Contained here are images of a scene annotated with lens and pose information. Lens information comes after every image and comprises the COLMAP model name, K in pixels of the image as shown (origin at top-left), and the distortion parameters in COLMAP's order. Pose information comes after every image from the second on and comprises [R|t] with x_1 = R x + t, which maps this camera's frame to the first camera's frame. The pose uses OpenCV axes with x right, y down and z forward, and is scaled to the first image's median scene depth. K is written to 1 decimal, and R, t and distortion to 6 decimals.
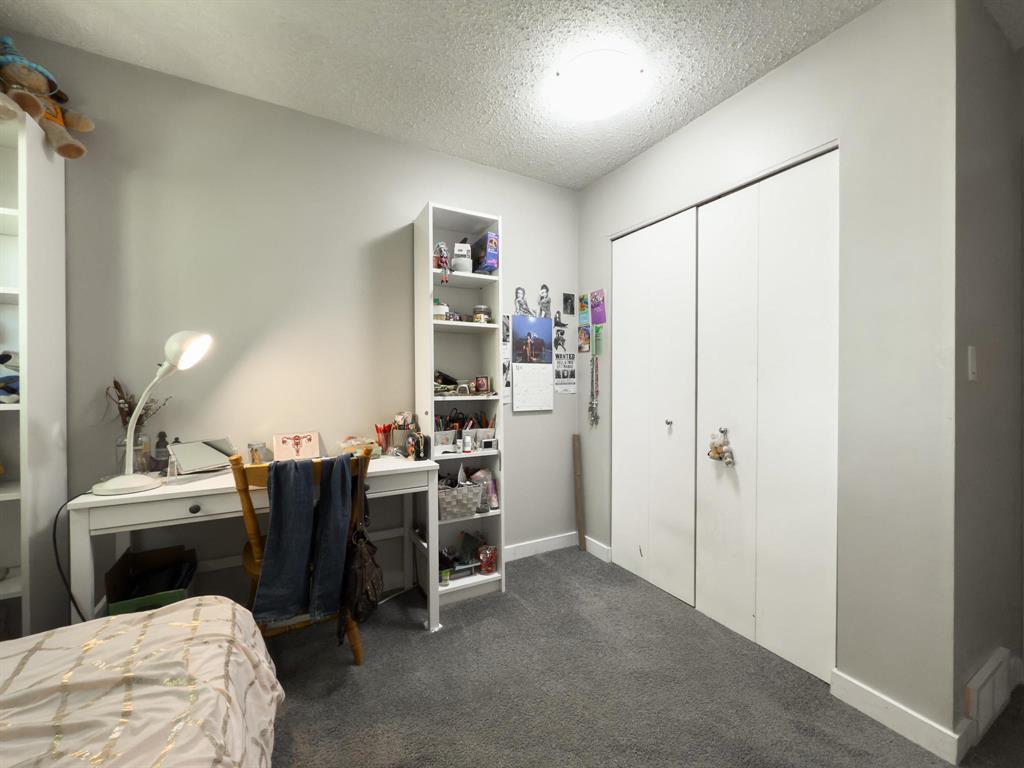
lens RADIAL K [[410.5, 0, 513.1], [0, 410.5, 384.0], [0, 0, 1]] dist [-0.001736, -0.000349]
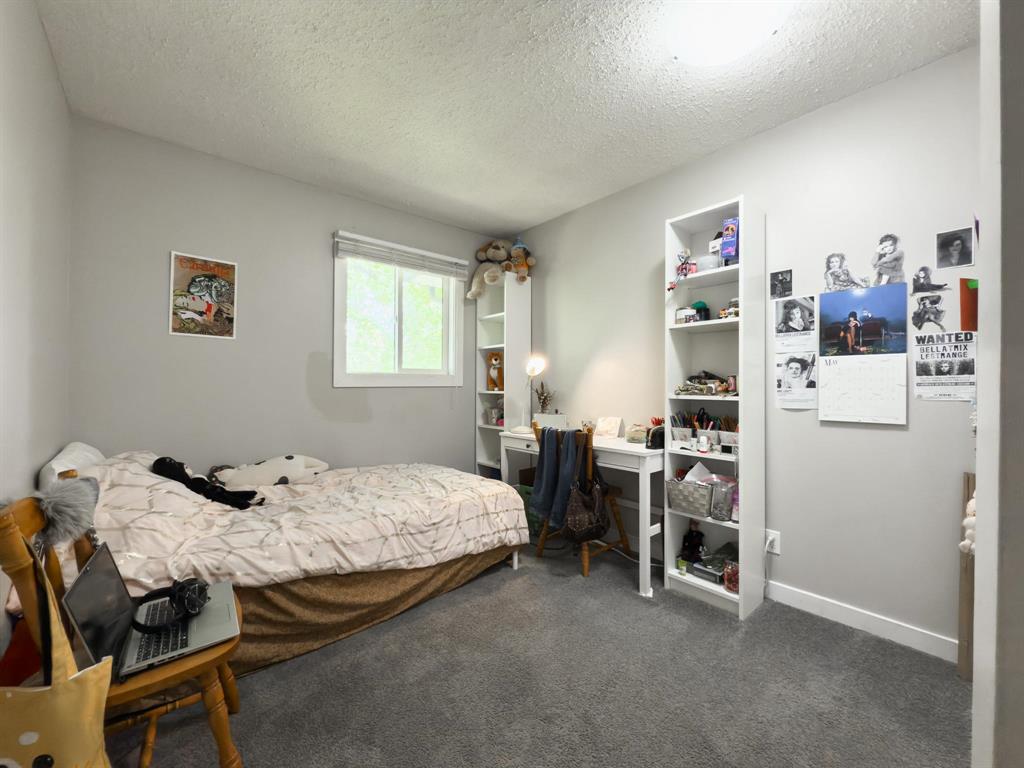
lens RADIAL K [[410.5, 0, 513.1], [0, 410.5, 384.0], [0, 0, 1]] dist [-0.001736, -0.000349]
pose [[0.205757, 0.000134, -0.978603, 0.621489], [-0.007439, 0.999971, -0.001427, 0.004920], [0.978575, 0.007573, 0.205752, 0.282853]]
